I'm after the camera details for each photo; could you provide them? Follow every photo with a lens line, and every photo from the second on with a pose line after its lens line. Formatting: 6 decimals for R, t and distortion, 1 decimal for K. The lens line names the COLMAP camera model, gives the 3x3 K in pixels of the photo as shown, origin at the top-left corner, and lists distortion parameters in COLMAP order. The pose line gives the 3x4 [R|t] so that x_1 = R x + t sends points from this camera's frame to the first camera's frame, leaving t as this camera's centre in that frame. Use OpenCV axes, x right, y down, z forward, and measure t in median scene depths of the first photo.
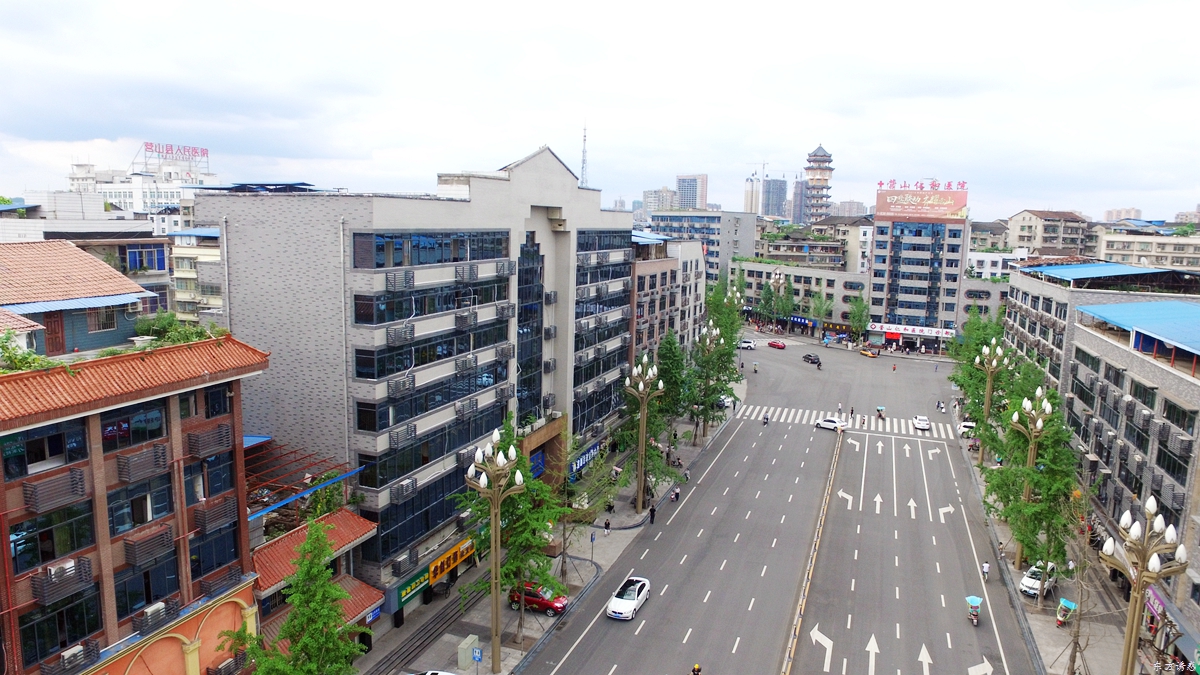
lens RADIAL K [[804.9, 0, 601.5], [0, 804.9, 347.7], [0, 0, 1]] dist [-0.128975, 0.096865]
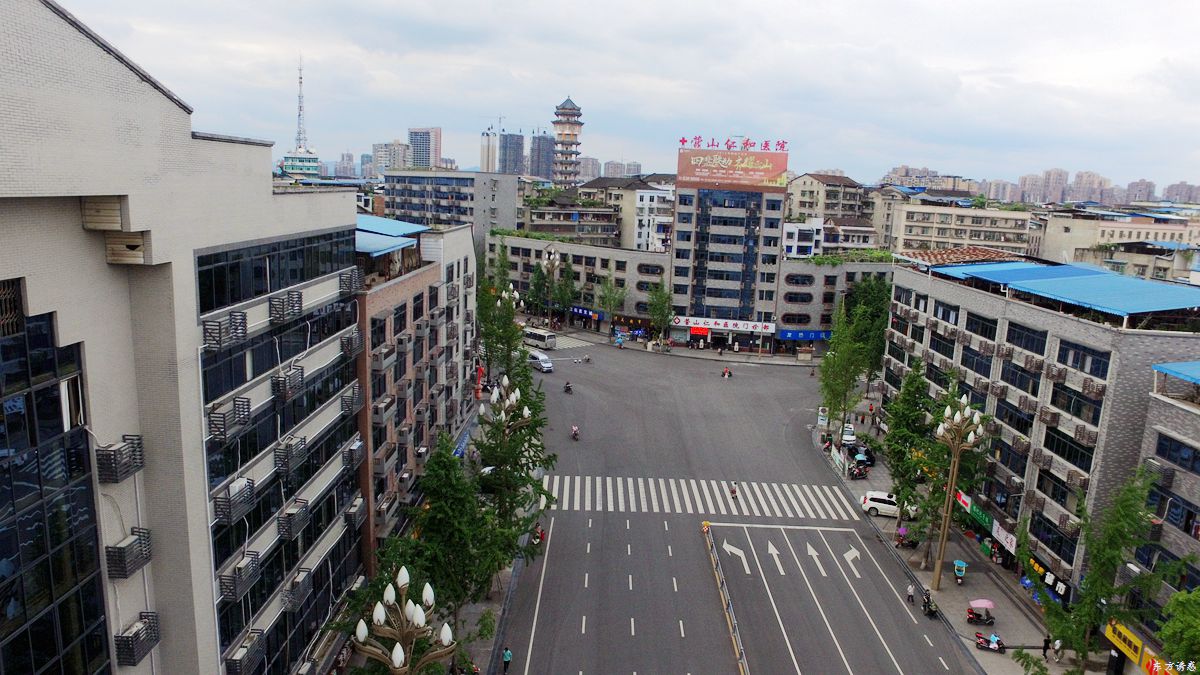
lens RADIAL K [[804.9, 0, 601.5], [0, 804.9, 347.7], [0, 0, 1]] dist [-0.128975, 0.096865]
pose [[0.947124, -0.048839, 0.317128, 0.011916], [0.031142, 0.997674, 0.060638, -0.049459], [-0.319352, -0.047556, 0.946442, 0.248722]]
